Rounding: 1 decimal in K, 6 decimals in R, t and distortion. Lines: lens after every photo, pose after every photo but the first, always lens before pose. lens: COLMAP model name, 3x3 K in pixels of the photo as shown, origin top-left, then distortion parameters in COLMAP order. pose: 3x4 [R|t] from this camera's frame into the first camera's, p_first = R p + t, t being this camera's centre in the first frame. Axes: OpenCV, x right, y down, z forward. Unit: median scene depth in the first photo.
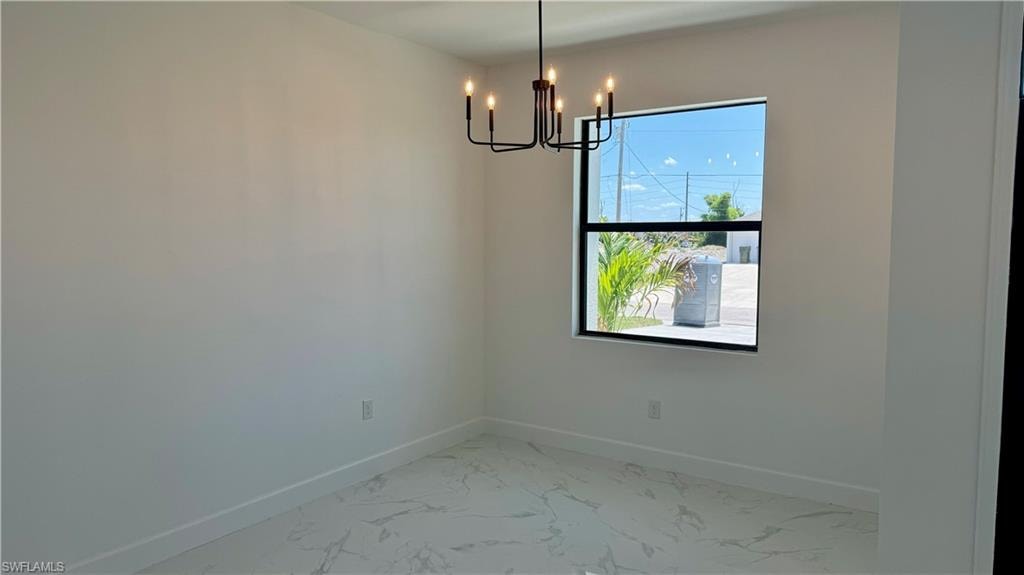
lens RADIAL K [[724.4, 0, 507.6], [0, 724.4, 279.5], [0, 0, 1]] dist [0.087385, -0.011177]
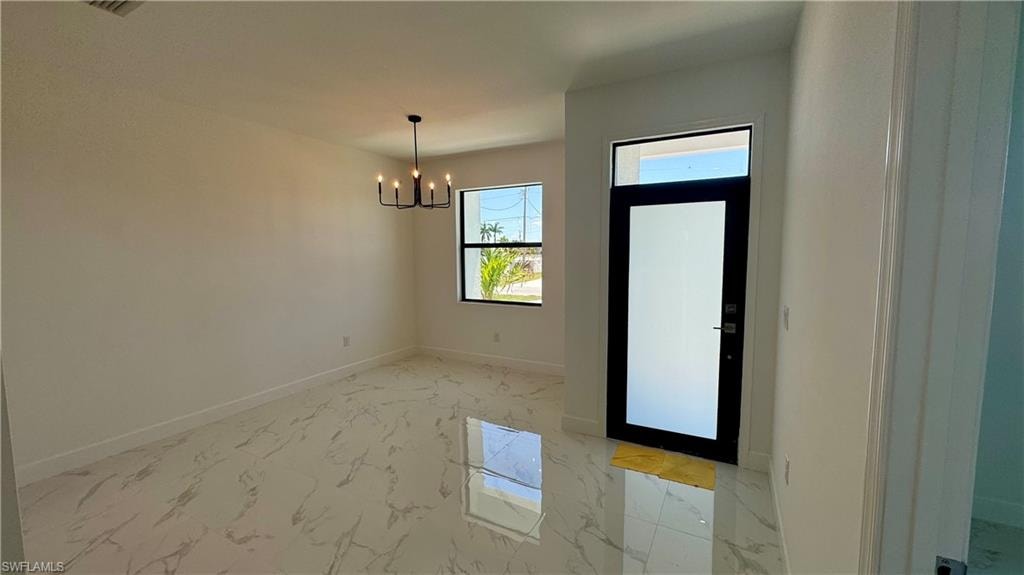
lens RADIAL K [[417.7, 0, 510.4], [0, 417.7, 284.3], [0, 0, 1]] dist [0.000492, 0.000127]
pose [[0.994976, -0.016162, 0.098805, 0.133596], [0.014088, 0.999666, 0.021648, 0.009591], [-0.099121, -0.020147, 0.994871, -0.146212]]
